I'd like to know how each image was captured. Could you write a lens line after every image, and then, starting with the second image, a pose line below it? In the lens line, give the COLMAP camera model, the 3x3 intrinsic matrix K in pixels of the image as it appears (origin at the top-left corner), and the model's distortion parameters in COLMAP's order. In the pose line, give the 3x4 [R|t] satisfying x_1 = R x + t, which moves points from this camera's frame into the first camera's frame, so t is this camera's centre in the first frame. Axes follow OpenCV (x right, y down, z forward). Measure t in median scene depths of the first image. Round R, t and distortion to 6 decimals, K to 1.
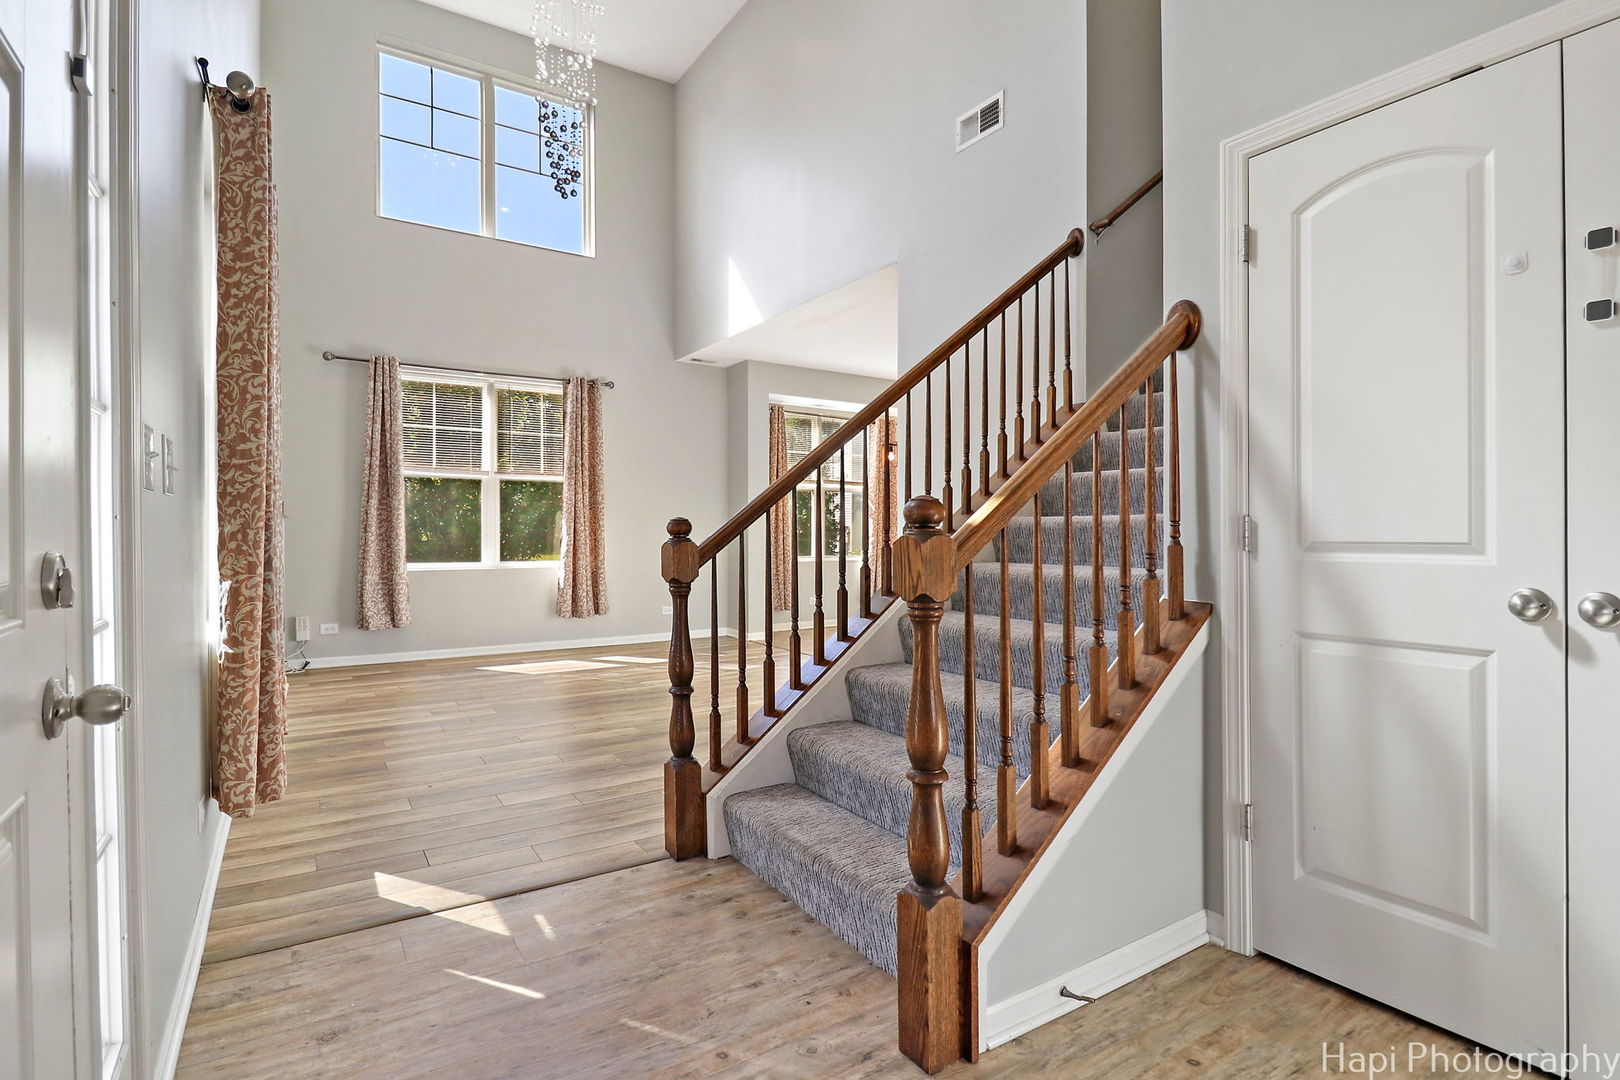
lens RADIAL K [[775.1, 0, 798.7], [0, 775.1, 528.8], [0, 0, 1]] dist [-0.004849, -0.001343]
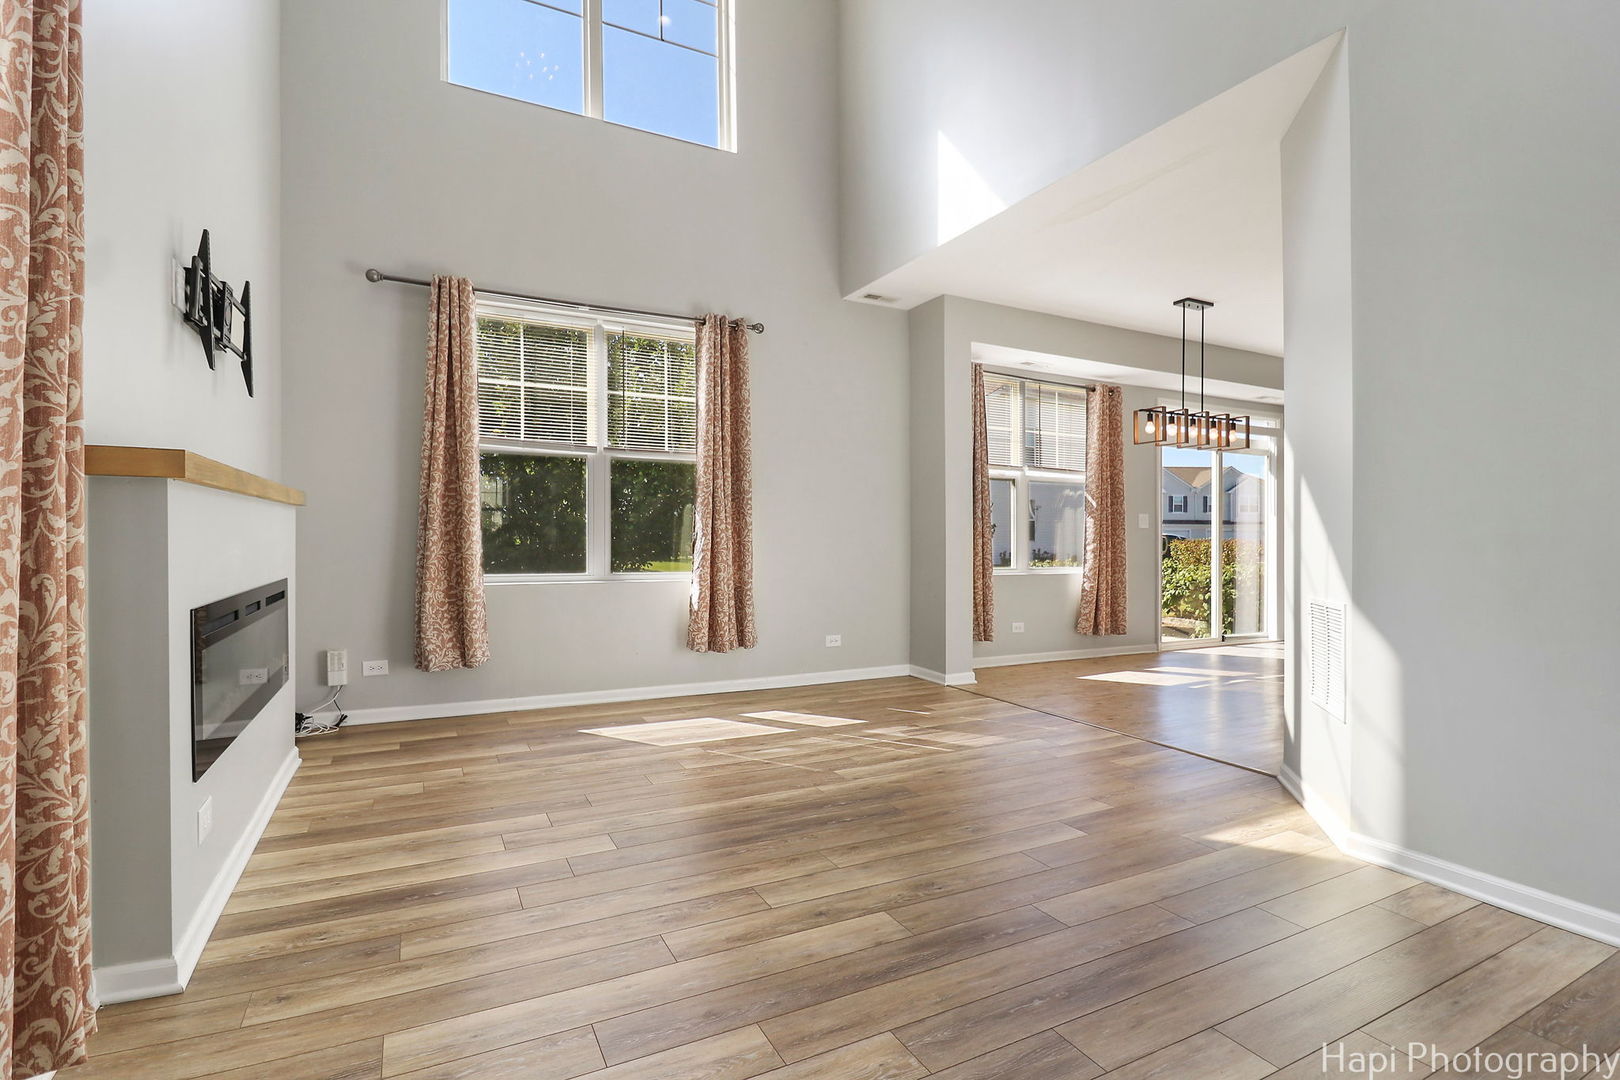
lens RADIAL K [[775.1, 0, 818.6], [0, 775.1, 547.9], [0, 0, 1]] dist [-0.004849, -0.001343]
pose [[0.995827, 0.005924, -0.091064, -0.128752], [-0.004638, 0.999887, 0.014327, 0.008344], [0.091139, -0.013845, 0.995742, 0.302324]]
